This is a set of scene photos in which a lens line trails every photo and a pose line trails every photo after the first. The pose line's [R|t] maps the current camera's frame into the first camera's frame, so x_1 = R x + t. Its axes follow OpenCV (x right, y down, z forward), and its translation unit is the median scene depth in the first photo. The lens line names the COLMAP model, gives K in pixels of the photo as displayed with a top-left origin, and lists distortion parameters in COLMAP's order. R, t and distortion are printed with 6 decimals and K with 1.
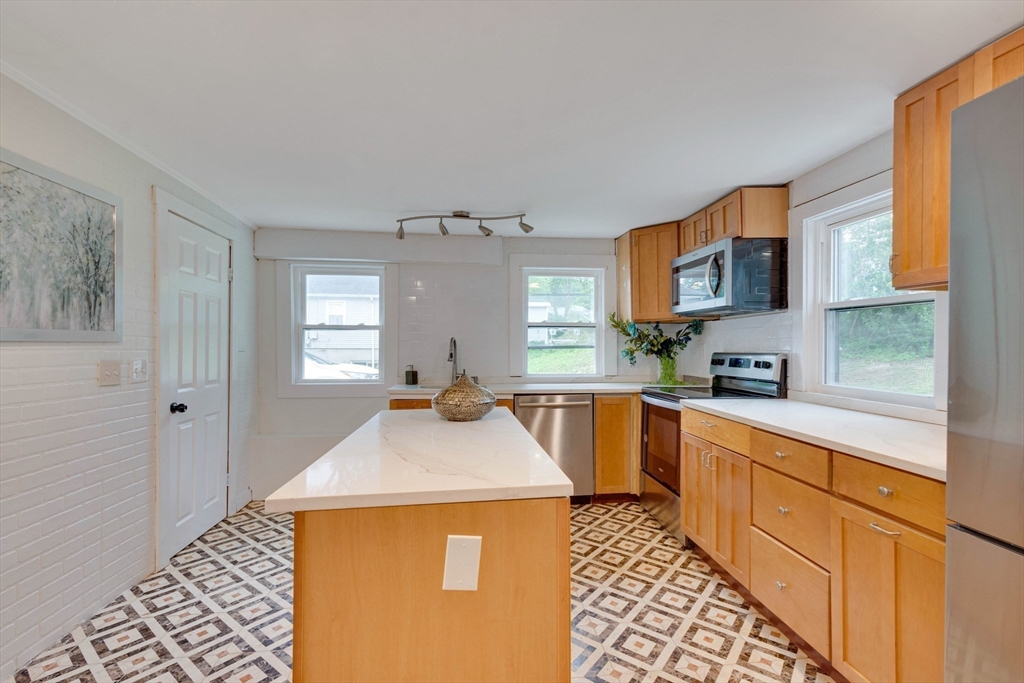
lens RADIAL K [[445.5, 0, 512.0], [0, 445.5, 341.5], [0, 0, 1]] dist [0.002187, -0.000084]
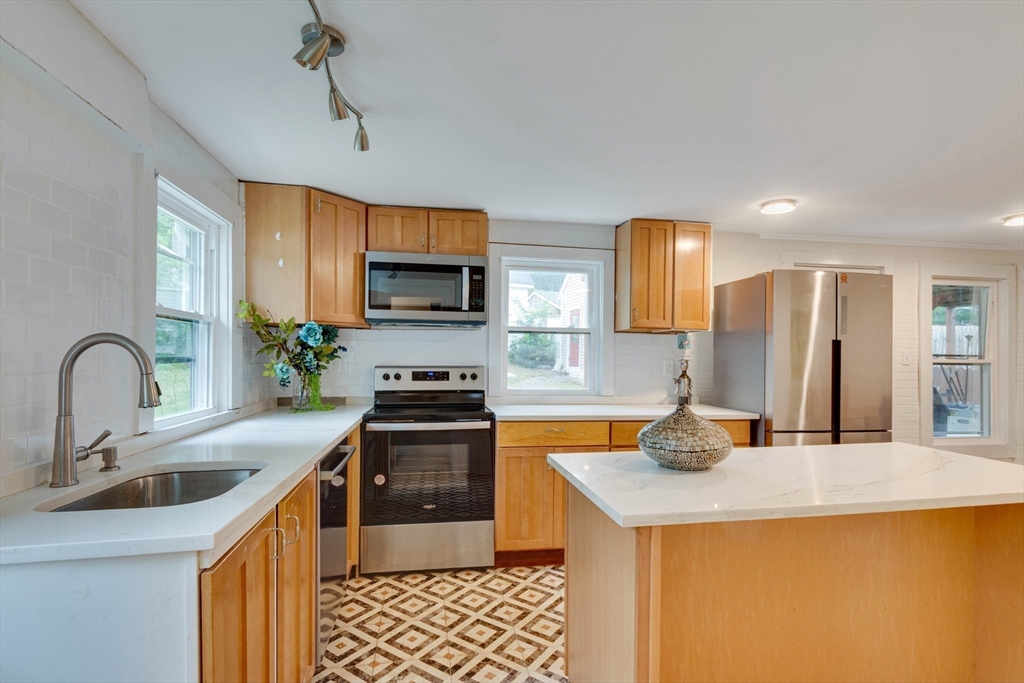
lens RADIAL K [[482.9, 0, 513.1], [0, 482.9, 356.6], [0, 0, 1]] dist [0.001264, 0.000009]
pose [[-0.029837, 0.000845, 0.999554, -0.646640], [-0.012713, 0.999918, -0.001225, 0.004469], [-0.999474, -0.012744, -0.029824, 0.968739]]
